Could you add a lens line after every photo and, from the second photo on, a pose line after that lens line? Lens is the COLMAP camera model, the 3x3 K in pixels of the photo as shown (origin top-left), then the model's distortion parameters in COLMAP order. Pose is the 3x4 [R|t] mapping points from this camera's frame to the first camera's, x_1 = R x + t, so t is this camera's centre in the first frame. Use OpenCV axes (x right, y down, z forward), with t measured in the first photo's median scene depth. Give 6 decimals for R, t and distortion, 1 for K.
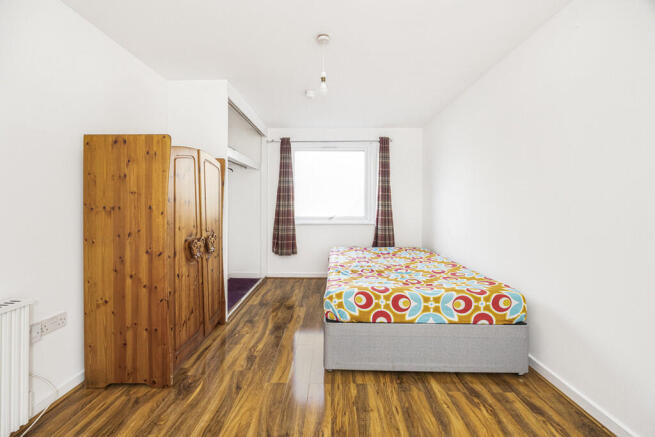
lens RADIAL K [[251.6, 0, 326.3], [0, 251.6, 214.3], [0, 0, 1]] dist [-0.000661, 0.000002]
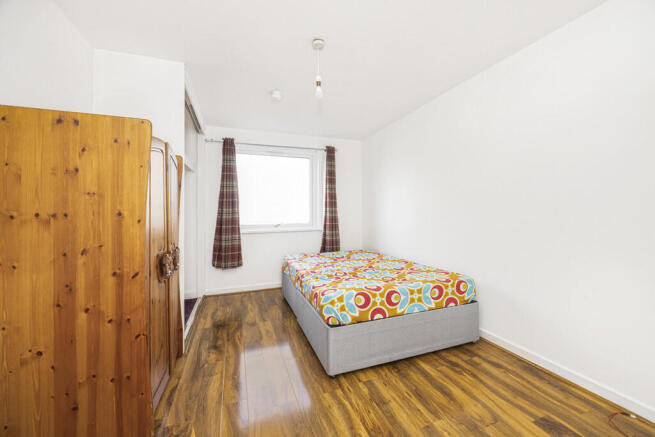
lens RADIAL K [[252.7, 0, 327.5], [0, 252.7, 218.5], [0, 0, 1]] dist [0.000162, 0.000096]
pose [[0.931836, -0.020019, 0.362327, -0.361450], [0.026161, 0.999585, -0.012052, 0.010912], [-0.361936, 0.020709, 0.931973, 0.068628]]
